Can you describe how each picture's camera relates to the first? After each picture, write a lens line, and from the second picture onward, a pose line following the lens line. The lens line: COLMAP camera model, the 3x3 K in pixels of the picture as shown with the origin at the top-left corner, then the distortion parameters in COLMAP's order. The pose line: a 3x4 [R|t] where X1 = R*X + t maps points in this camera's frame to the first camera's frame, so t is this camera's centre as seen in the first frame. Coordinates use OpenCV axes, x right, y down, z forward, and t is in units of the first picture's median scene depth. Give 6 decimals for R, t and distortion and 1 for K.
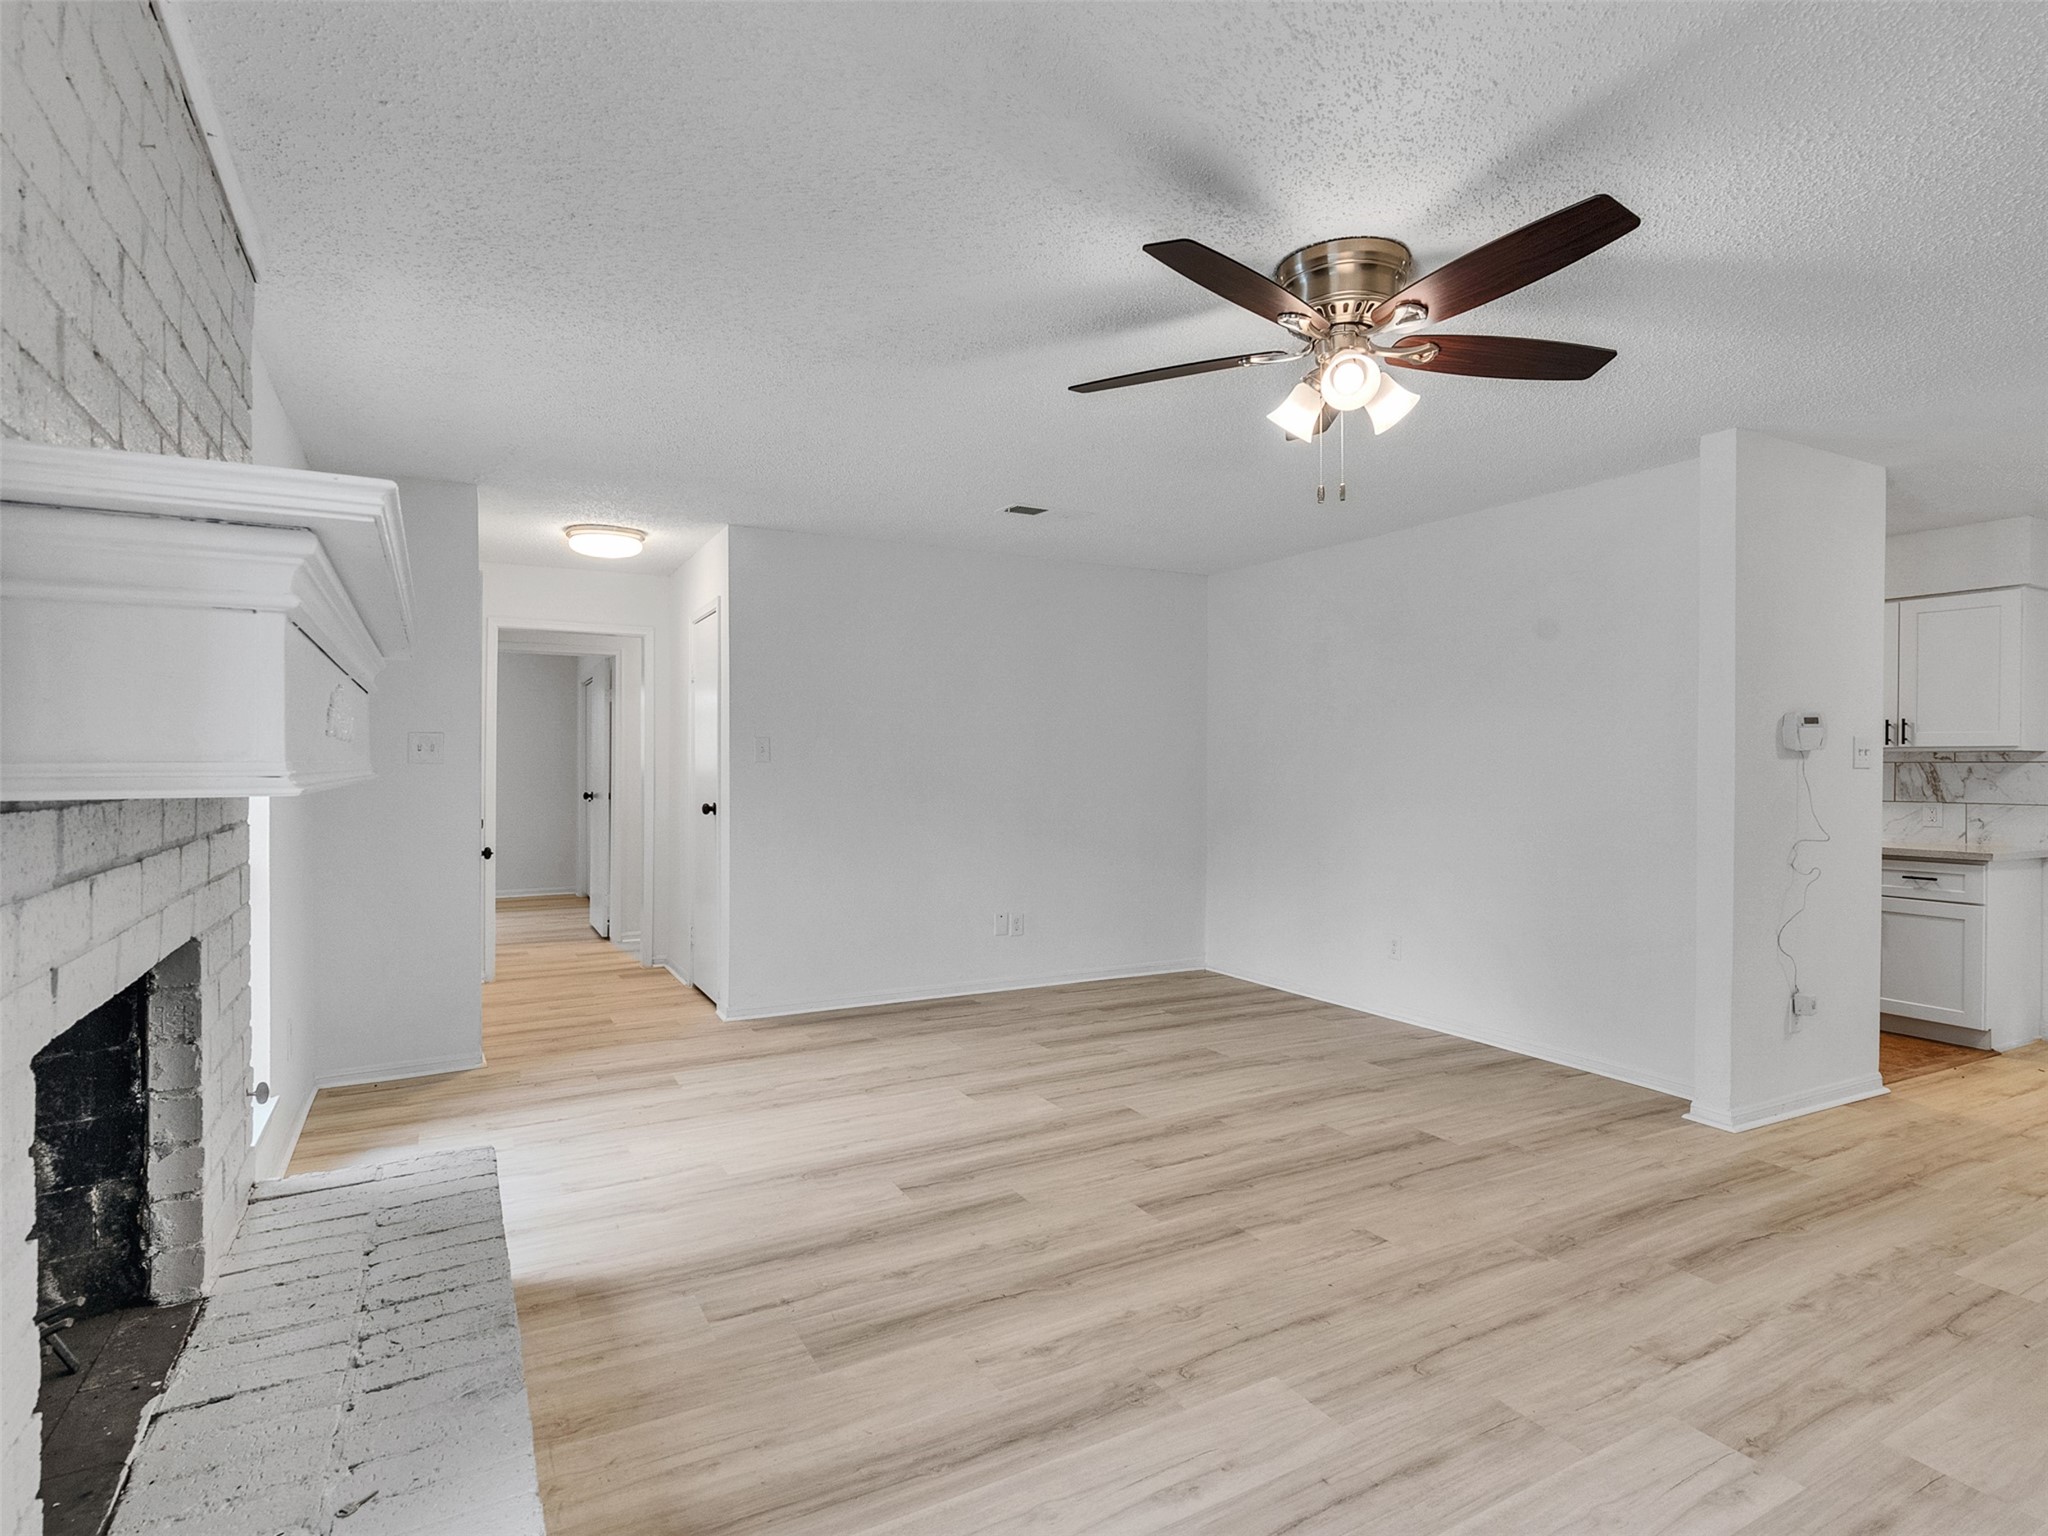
lens RADIAL K [[1043.5, 0, 999.5], [0, 1043.5, 765.5], [0, 0, 1]] dist [-0.005027, 0.003233]
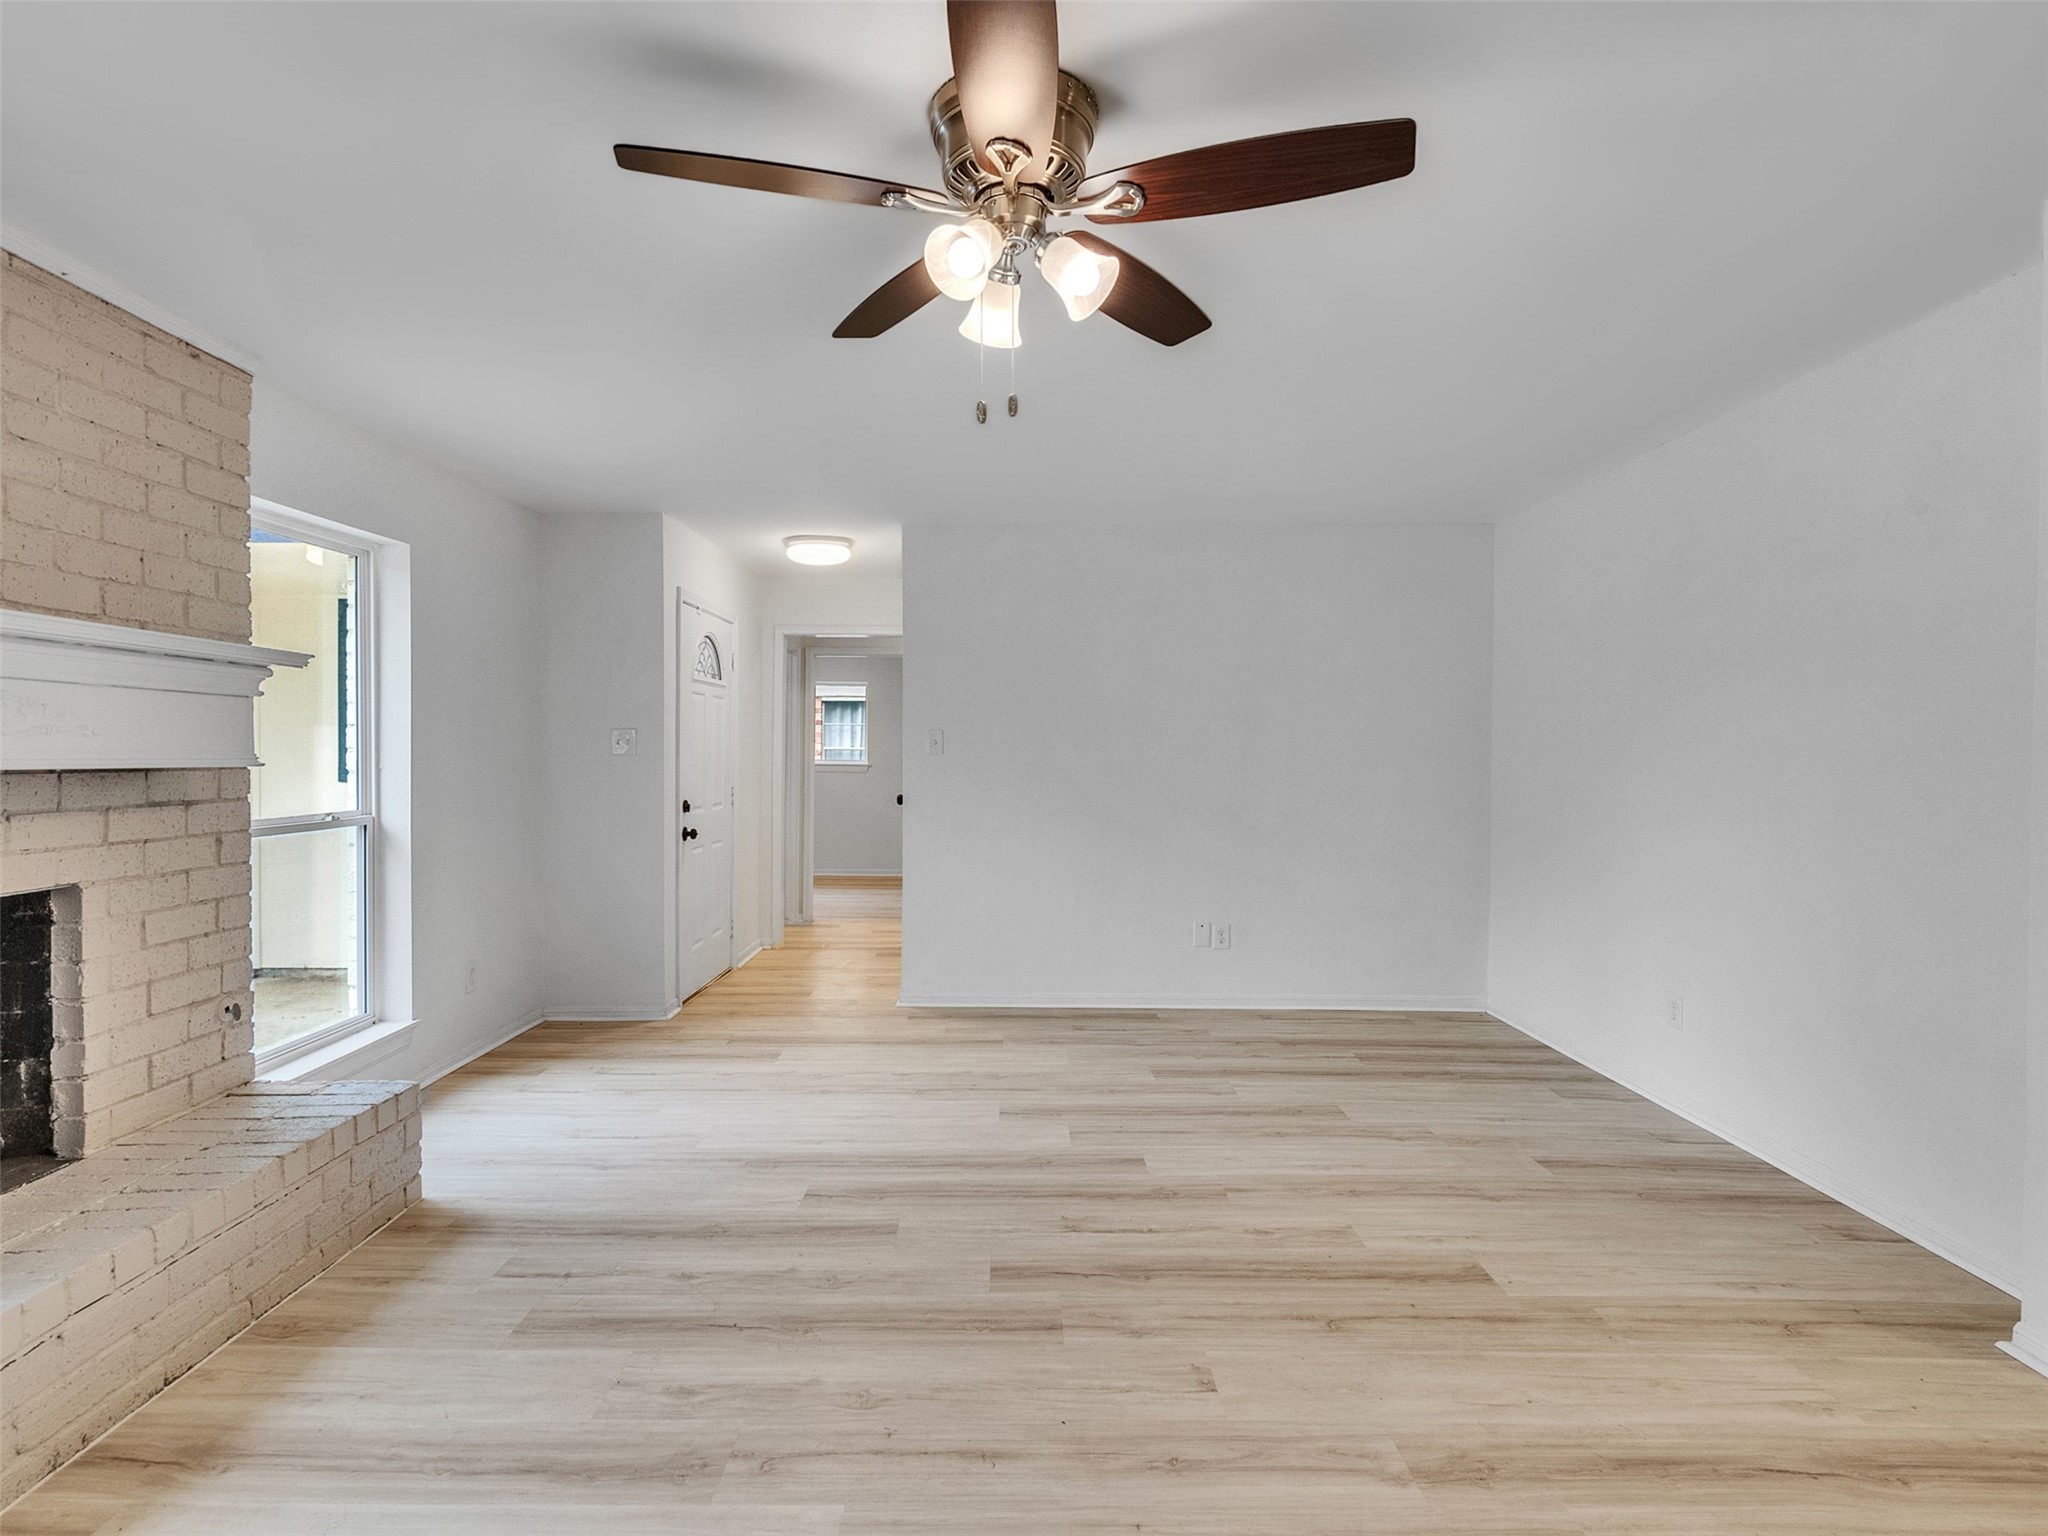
lens RADIAL K [[1043.5, 0, 1008.1], [0, 1043.5, 762.0], [0, 0, 1]] dist [-0.005027, 0.003233]
pose [[0.876753, 0.003070, -0.480932, 0.488929], [-0.001730, 0.999993, 0.003229, 0.001118], [0.480939, -0.001999, 0.876752, 0.221579]]
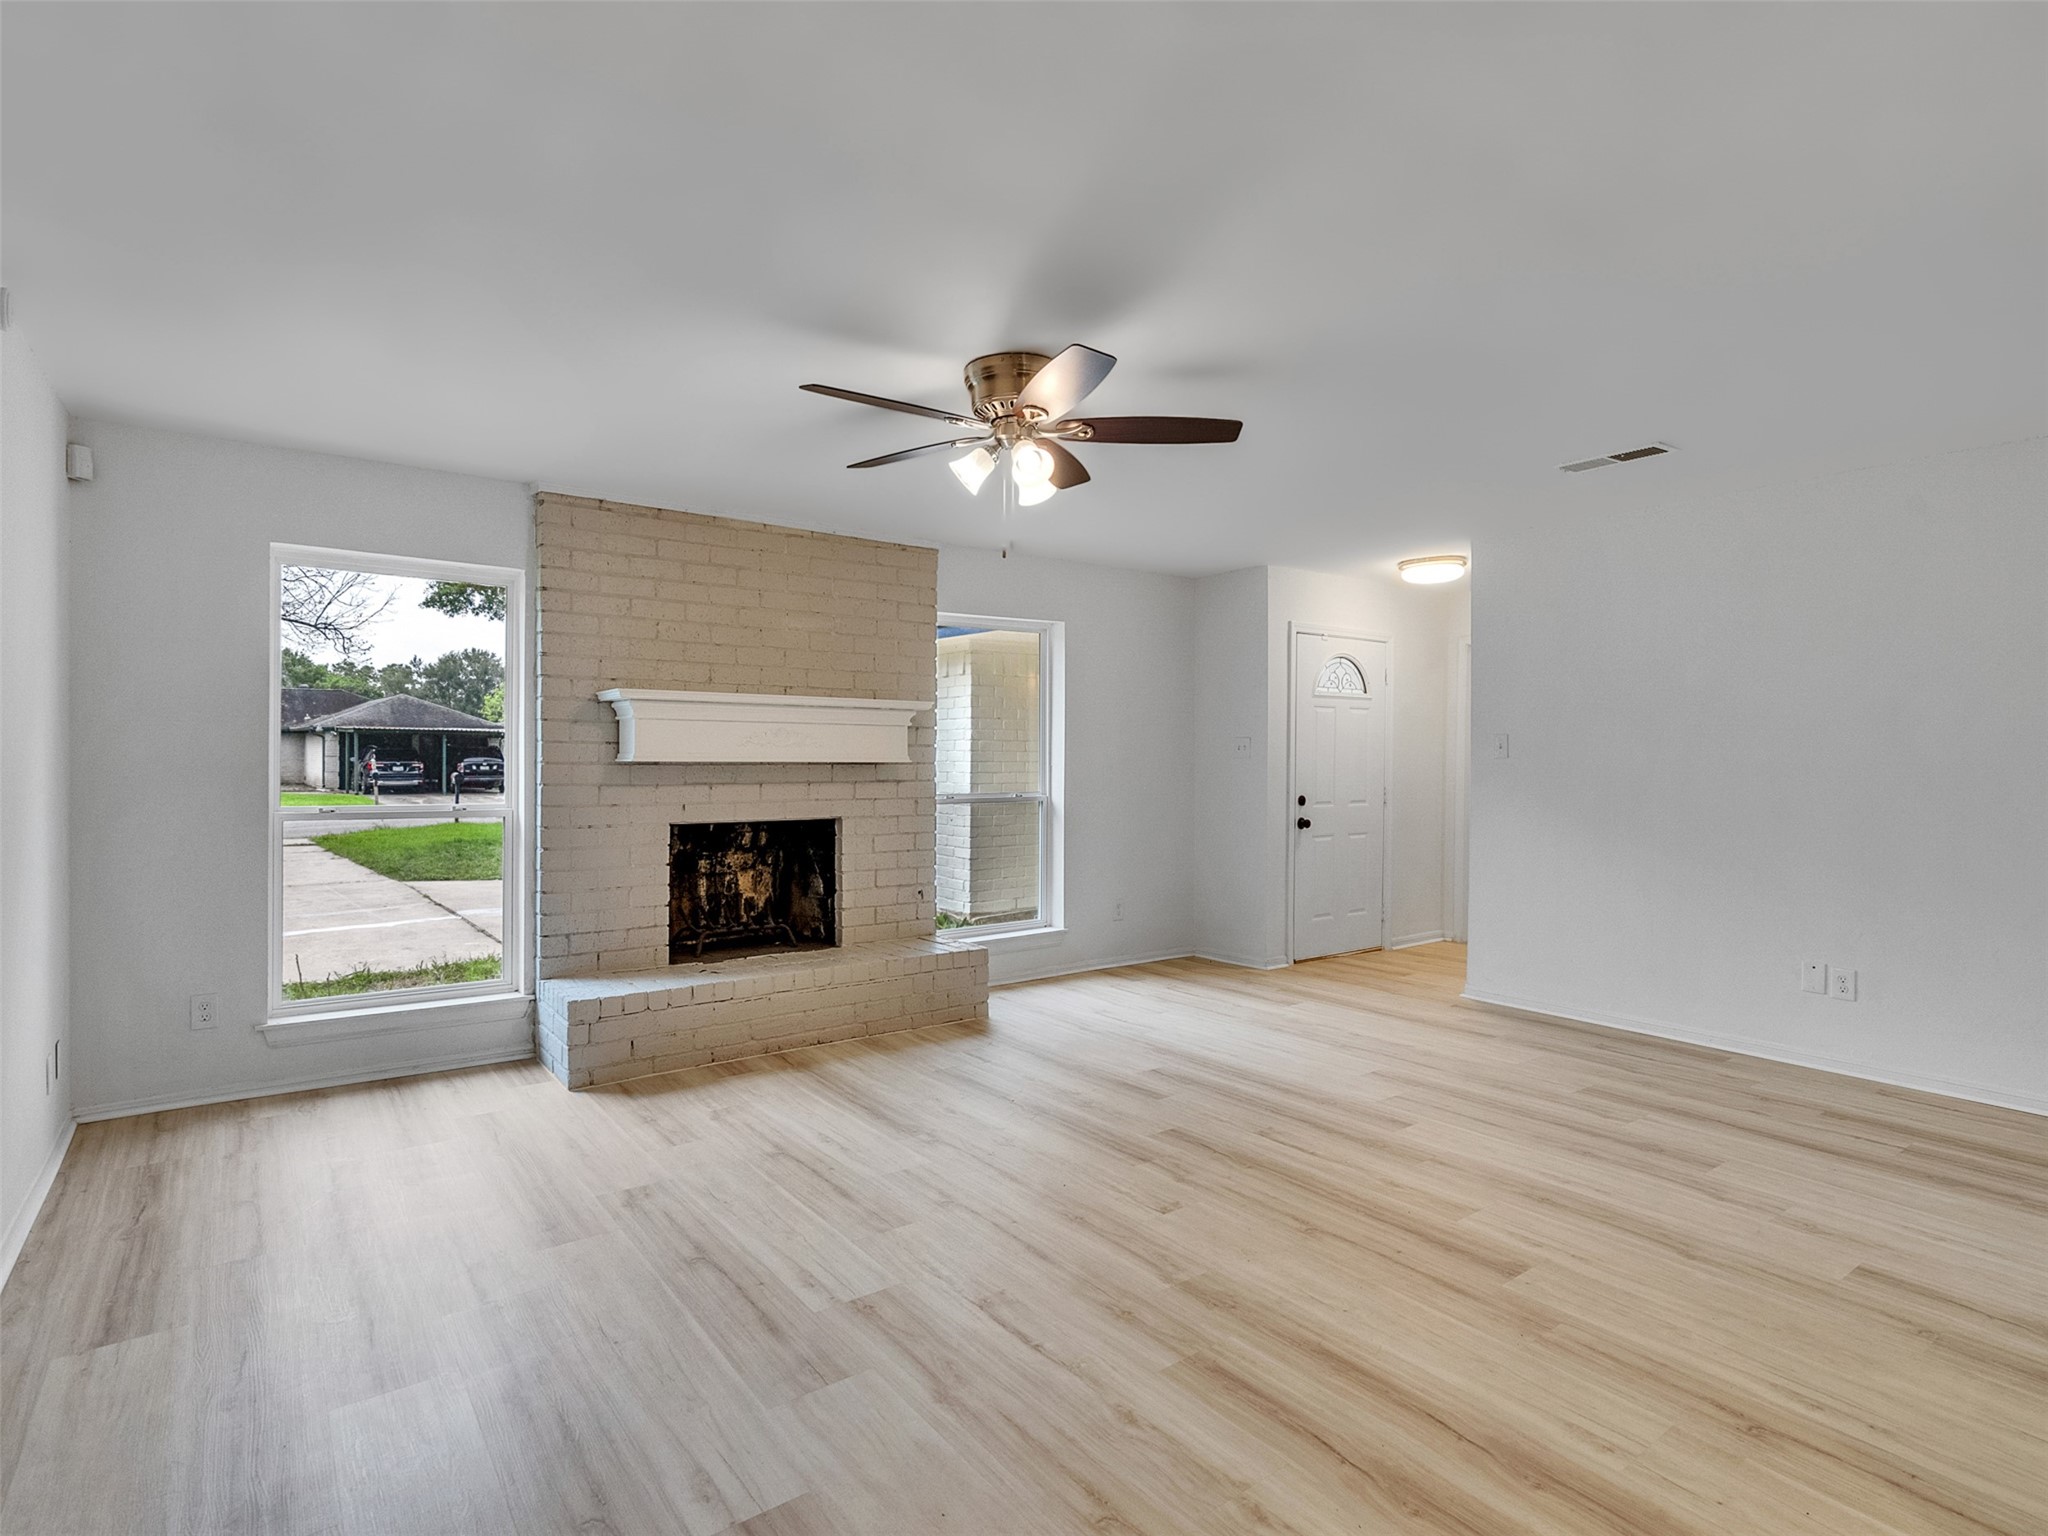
lens RADIAL K [[1043.5, 0, 1002.1], [0, 1043.5, 755.6], [0, 0, 1]] dist [-0.005027, 0.003233]
pose [[0.140265, -0.001647, -0.990113, 1.119837], [-0.007493, 0.999968, -0.002725, 0.001742], [0.990086, 0.007802, 0.140248, 0.559156]]
